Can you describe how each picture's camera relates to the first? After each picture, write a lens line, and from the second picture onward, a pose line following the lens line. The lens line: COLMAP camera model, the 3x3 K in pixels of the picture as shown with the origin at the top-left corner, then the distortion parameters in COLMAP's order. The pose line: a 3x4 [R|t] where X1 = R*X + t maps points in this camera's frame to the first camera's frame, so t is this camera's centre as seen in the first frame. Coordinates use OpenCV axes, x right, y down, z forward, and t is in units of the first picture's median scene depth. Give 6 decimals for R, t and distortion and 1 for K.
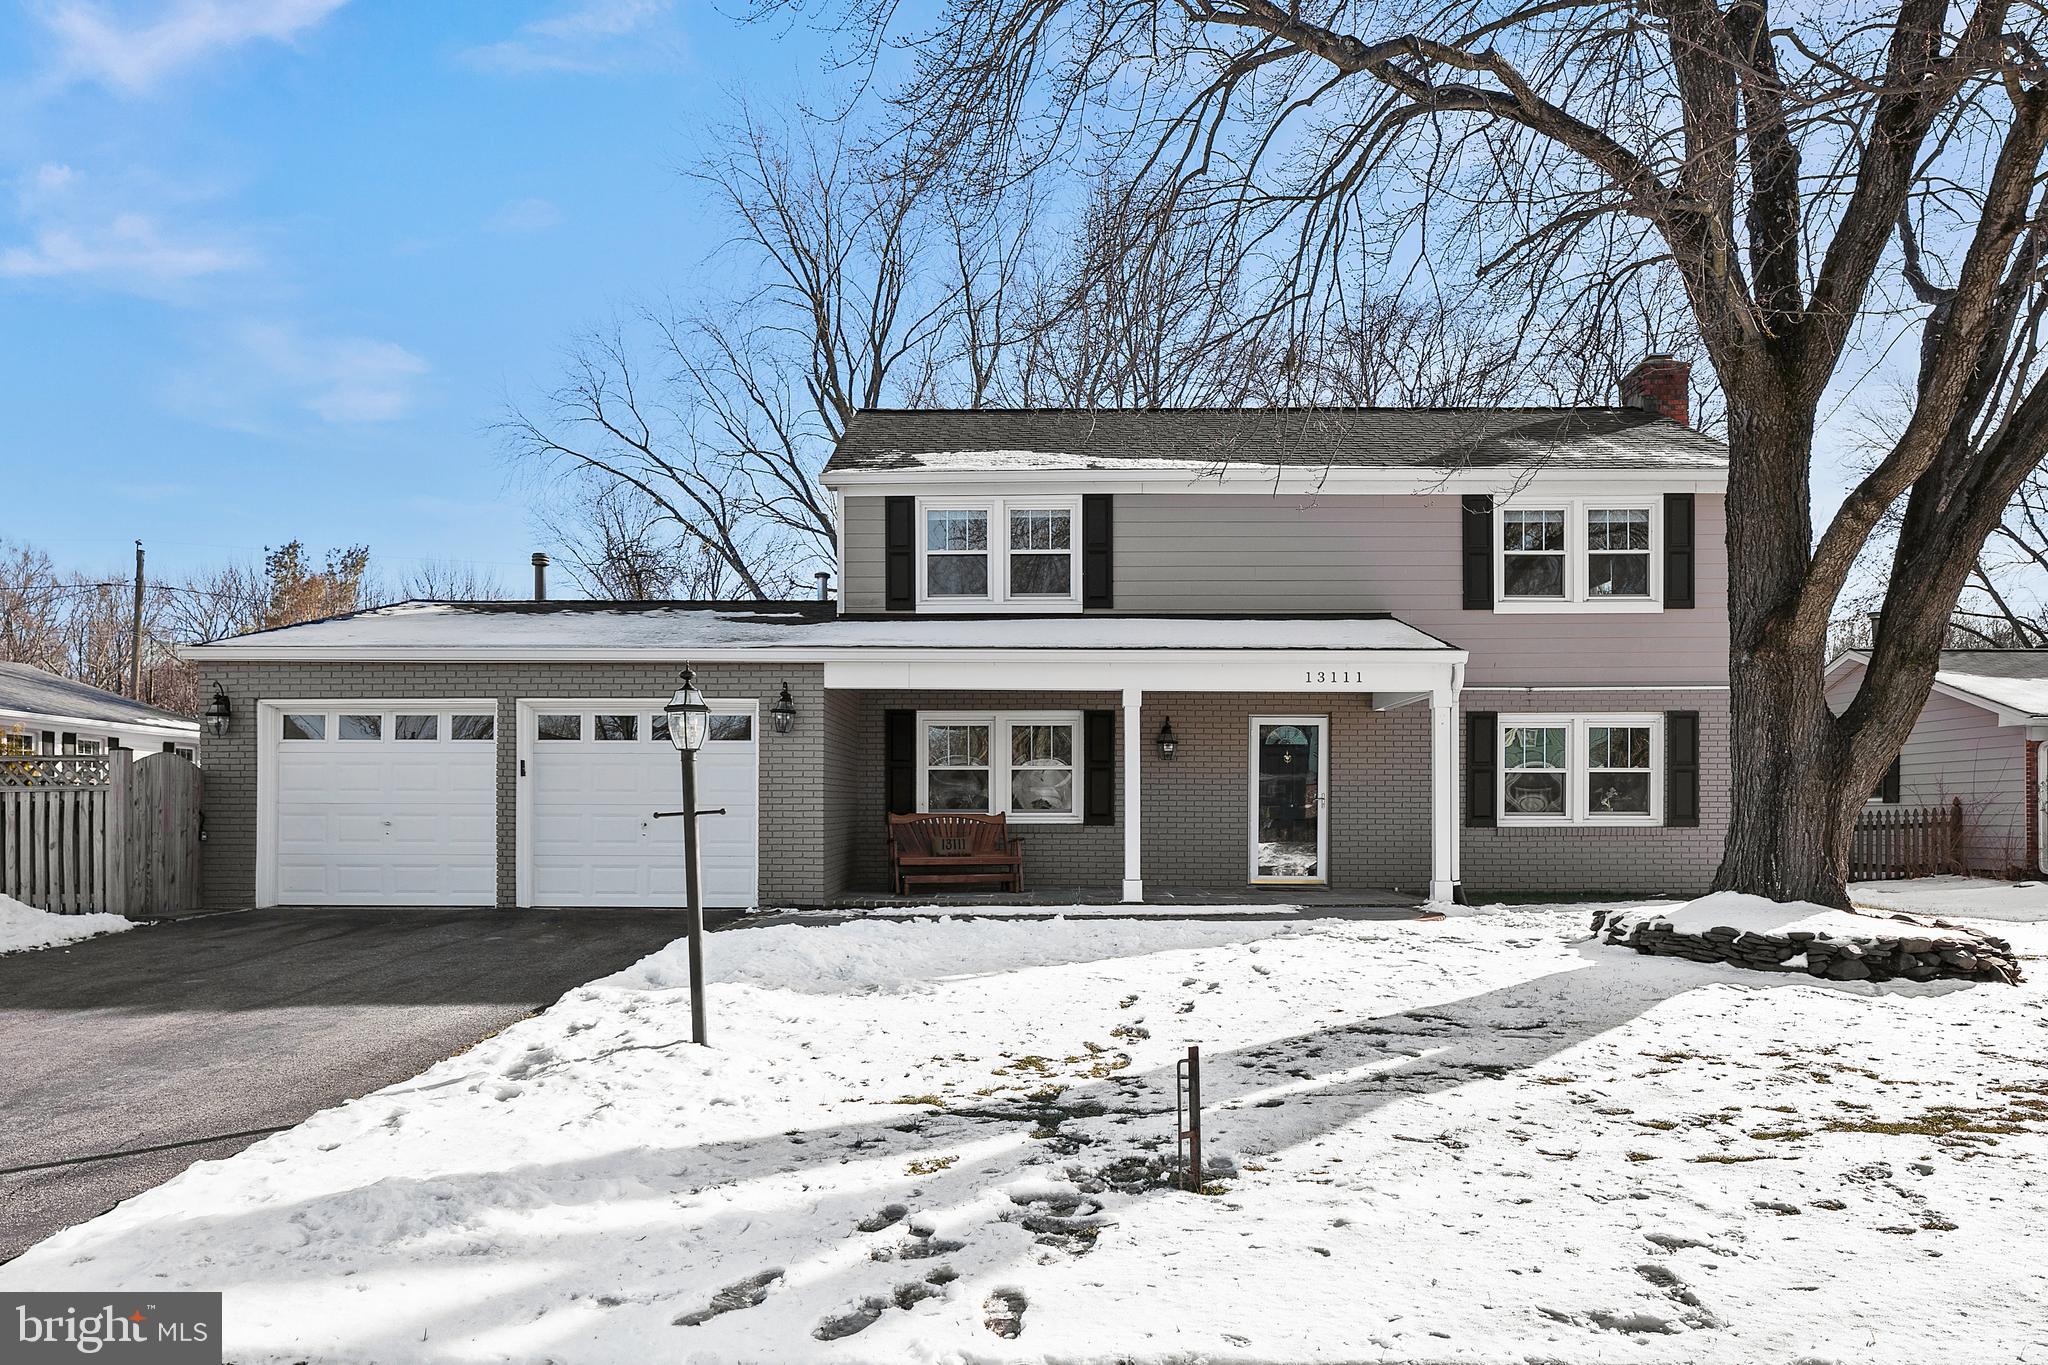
lens RADIAL K [[1592.7, 0, 1013.0], [0, 1592.7, 717.8], [0, 0, 1]] dist [-0.007536, -0.005230]
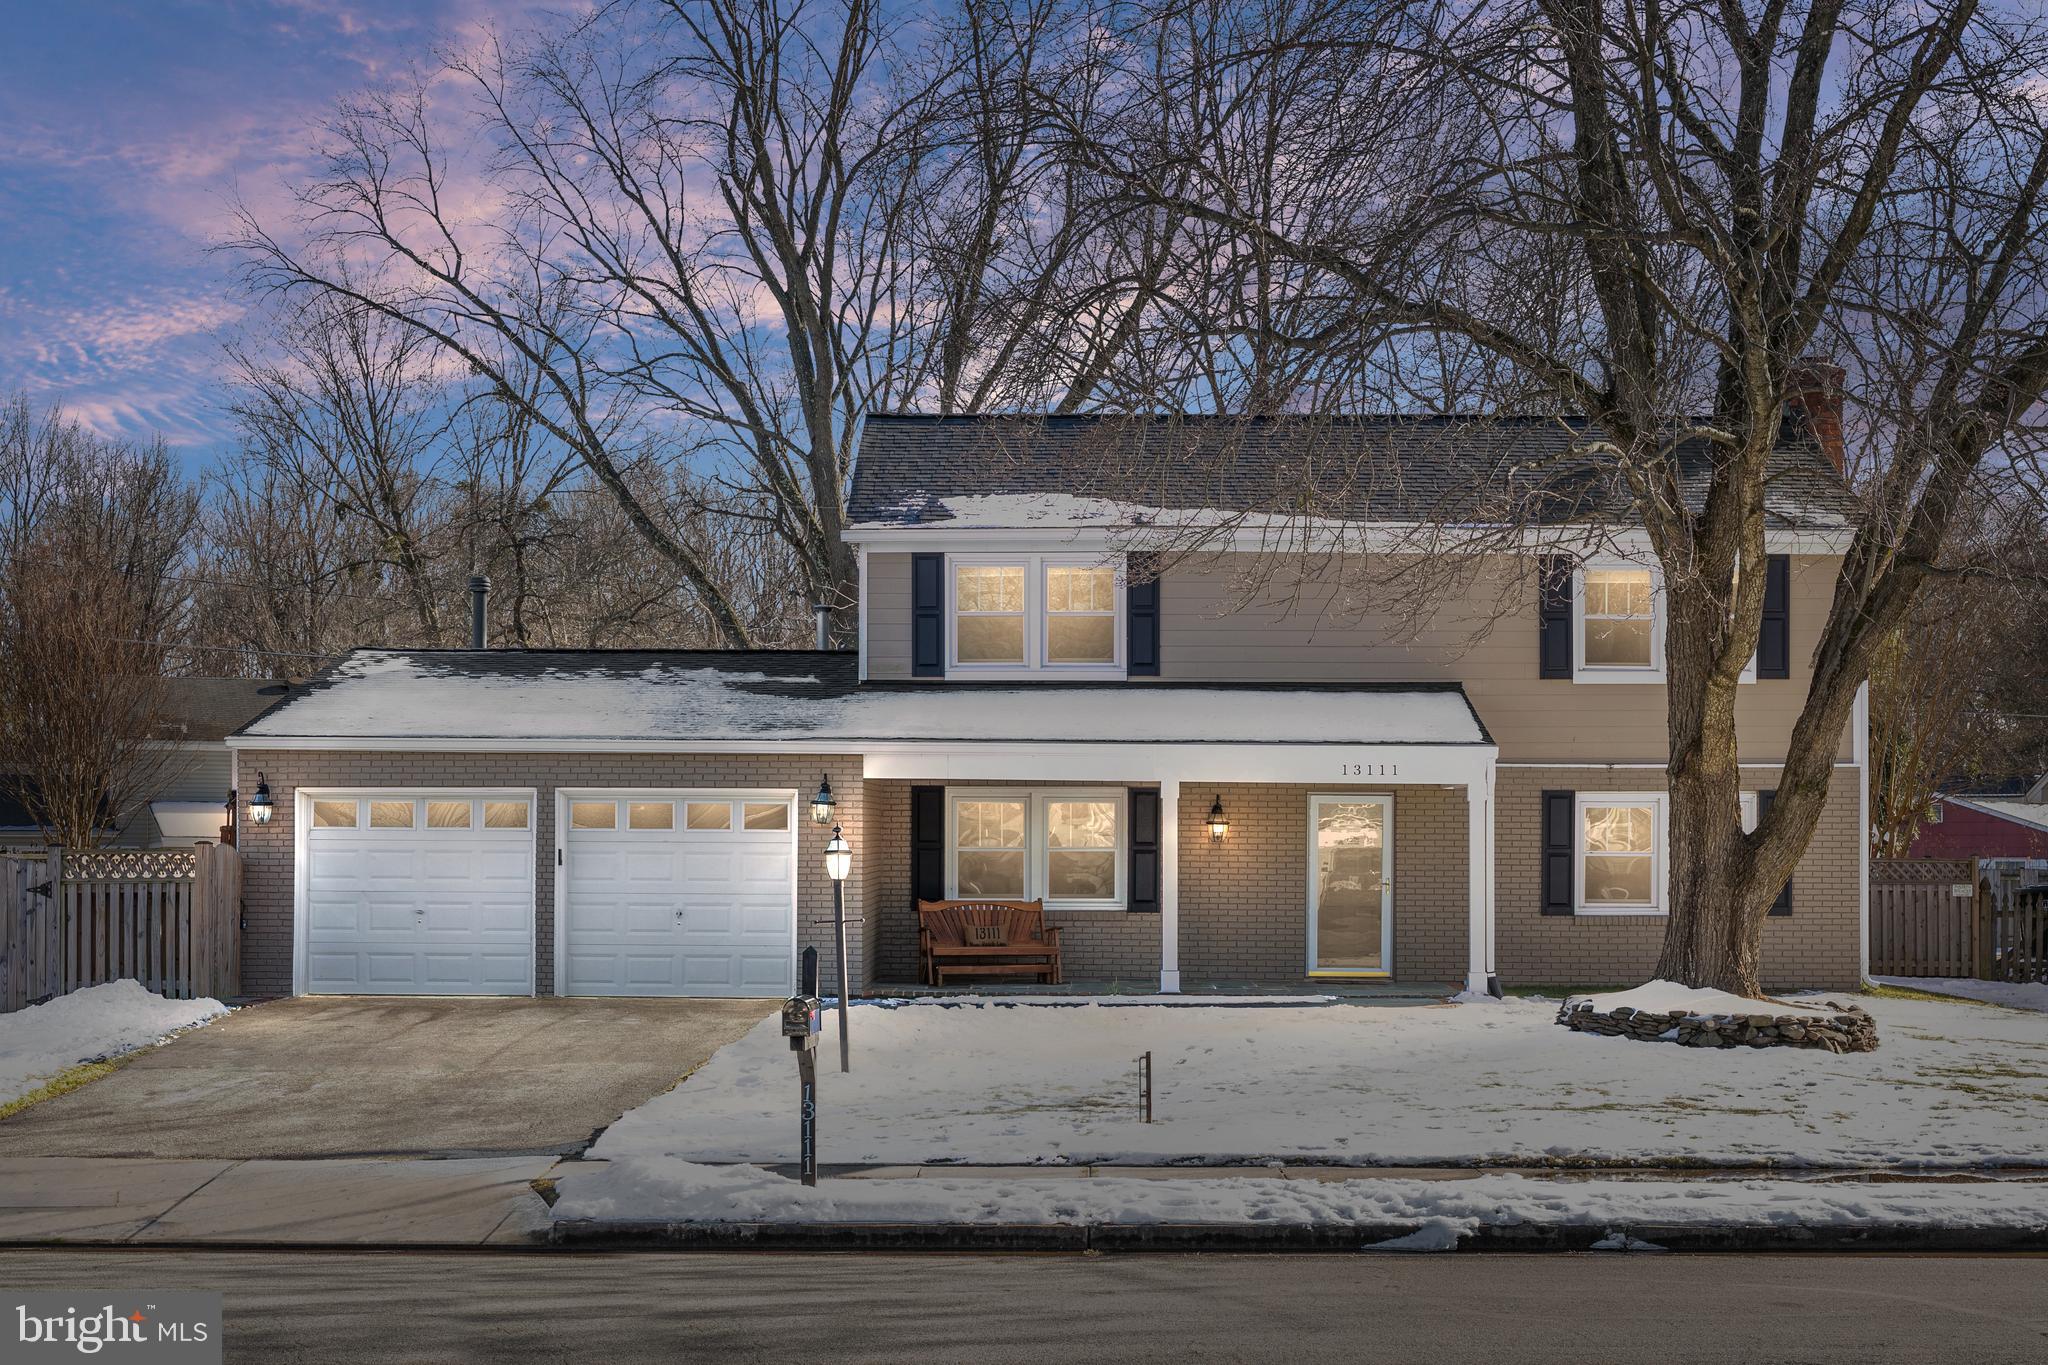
lens RADIAL K [[2957.5, 0, 1029.8], [0, 2957.5, 682.8], [0, 0, 1]] dist [-0.029333, -0.033161]
pose [[0.999983, 0.002302, -0.005316, -0.003358], [-0.002298, 0.999997, 0.000793, -0.070993], [0.005318, -0.000781, 0.999986, -0.757448]]
